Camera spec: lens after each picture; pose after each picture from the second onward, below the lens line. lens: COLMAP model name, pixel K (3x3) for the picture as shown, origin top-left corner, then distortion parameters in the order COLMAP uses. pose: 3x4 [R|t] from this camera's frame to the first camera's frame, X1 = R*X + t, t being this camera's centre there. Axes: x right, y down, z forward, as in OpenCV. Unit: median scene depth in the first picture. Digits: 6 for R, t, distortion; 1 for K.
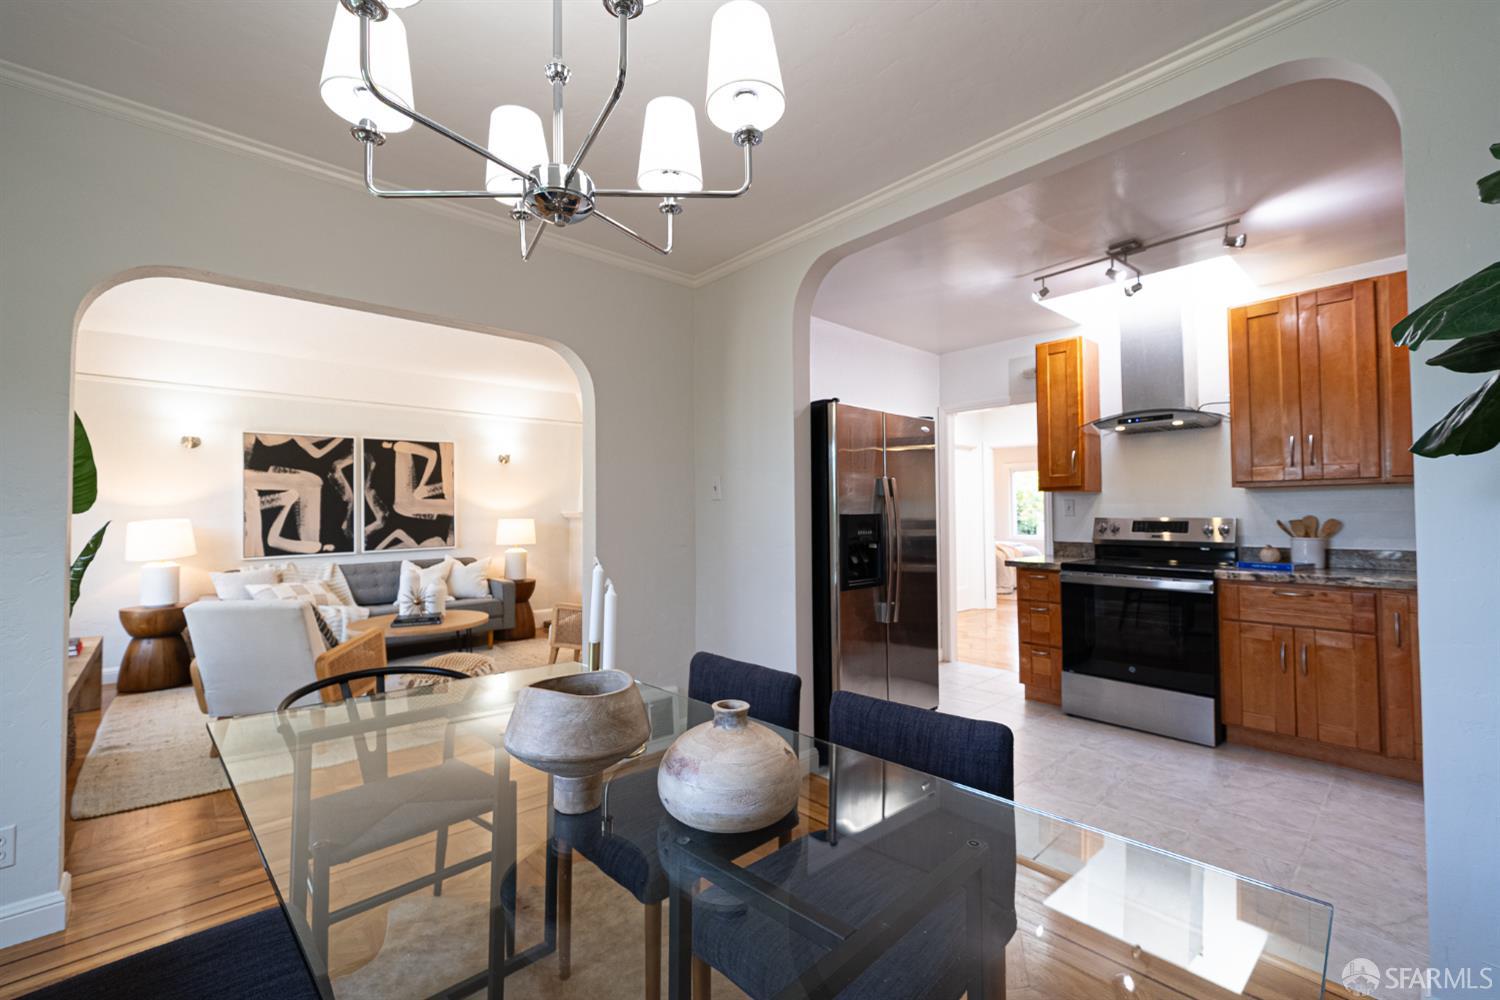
lens RADIAL K [[627.0, 0, 751.2], [0, 627.0, 496.6], [0, 0, 1]] dist [0.000215, 0.000248]
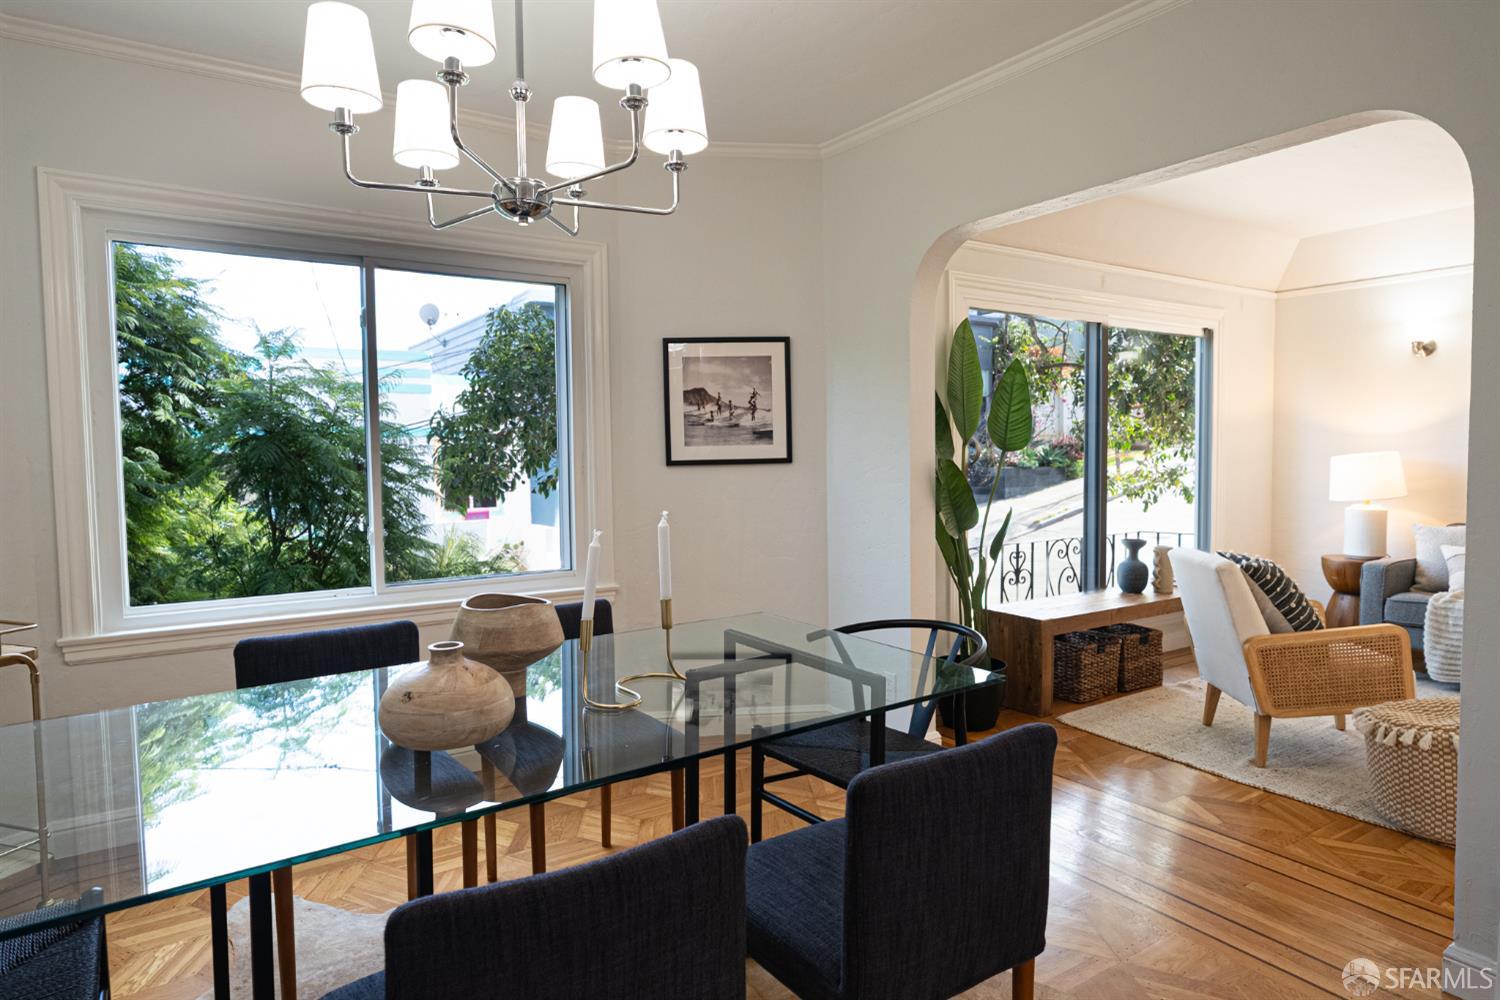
lens RADIAL K [[882.7, 0, 750.0], [0, 882.7, 502.7], [0, 0, 1]] dist [-0.001477, -0.001298]
pose [[-0.159003, 0.067503, -0.984968, 0.263152], [0.038415, 0.997327, 0.062148, 0.001019], [0.986530, -0.027956, -0.161171, 0.335860]]
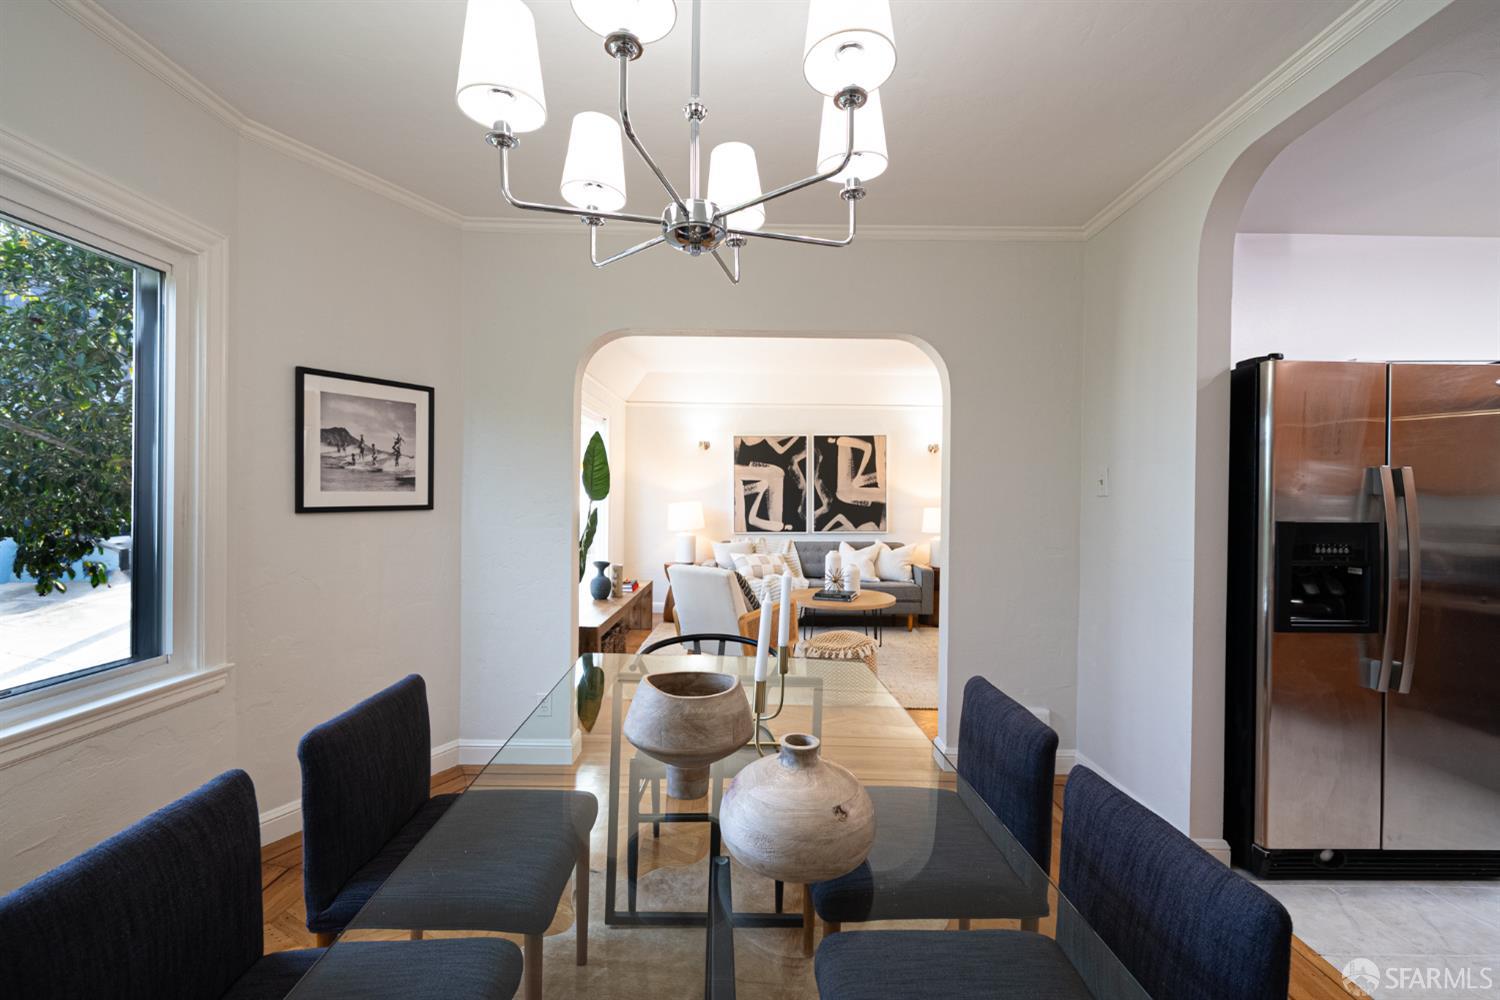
lens RADIAL K [[630.1, 0, 752.2], [0, 630.1, 500.4], [0, 0, 1]] dist [-0.005507, -0.000036]
pose [[0.736563, 0.021598, -0.676024, 0.102136], [-0.000234, 0.999498, 0.031678, -0.009595], [0.676369, -0.023175, 0.736199, 0.053252]]
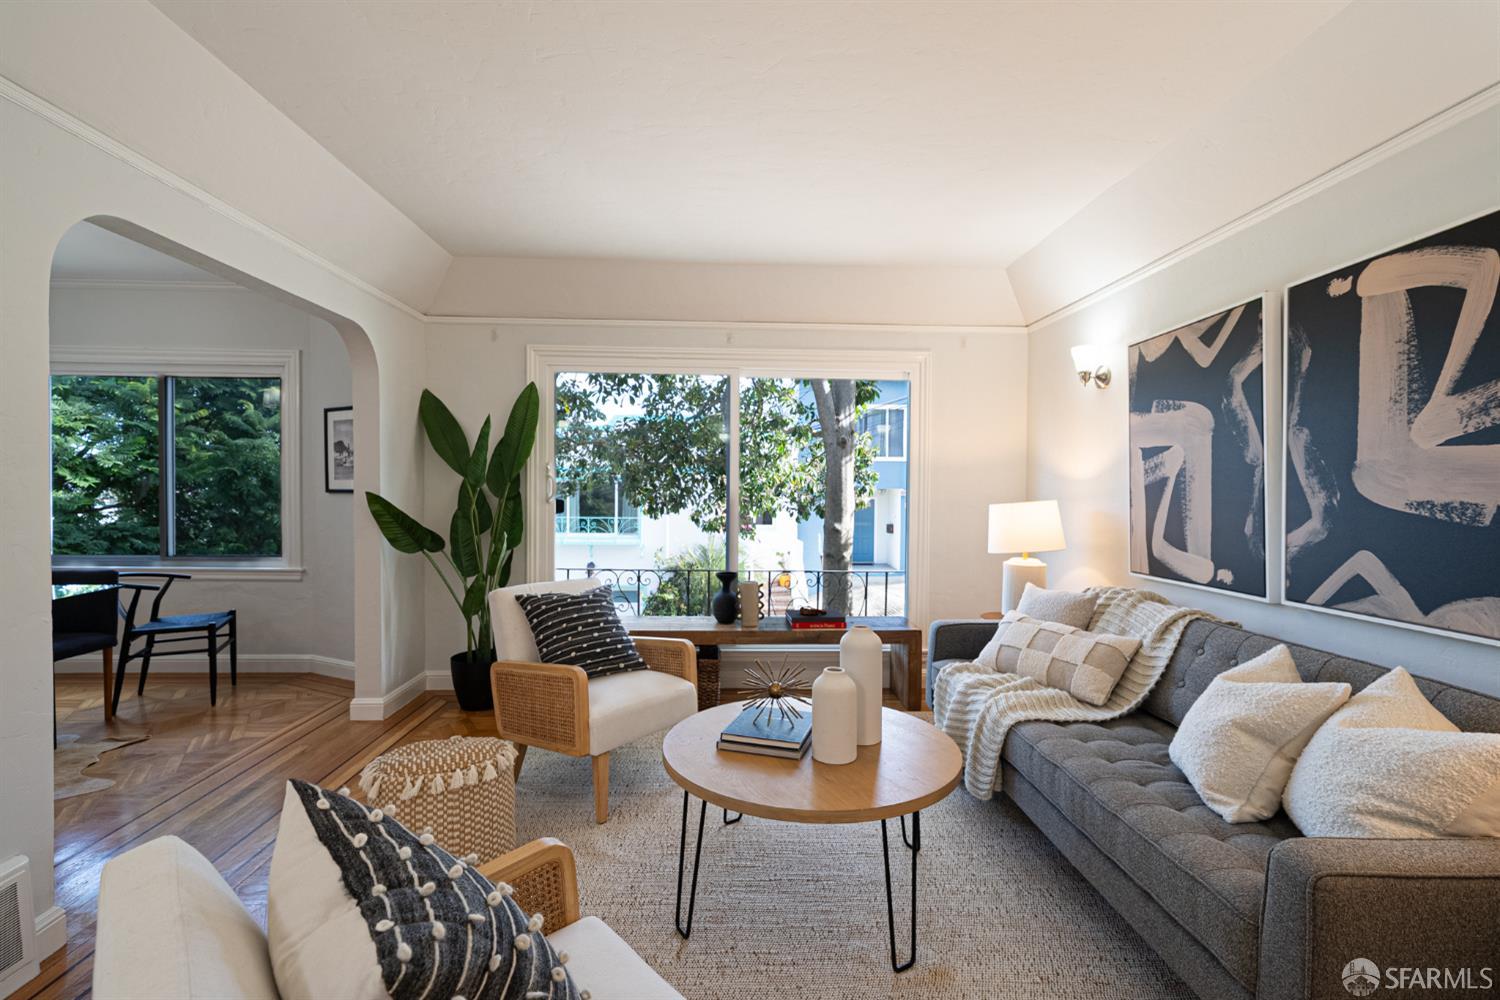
lens RADIAL K [[680.3, 0, 750.0], [0, 680.3, 500.0], [0, 0, 1]] dist [0.000219, 0.000307]
pose [[-0.646556, 0.018530, -0.762641, -0.122923], [0.015894, 0.999815, 0.010818, 0.020816], [0.762701, -0.005127, -0.646731, 1.070824]]
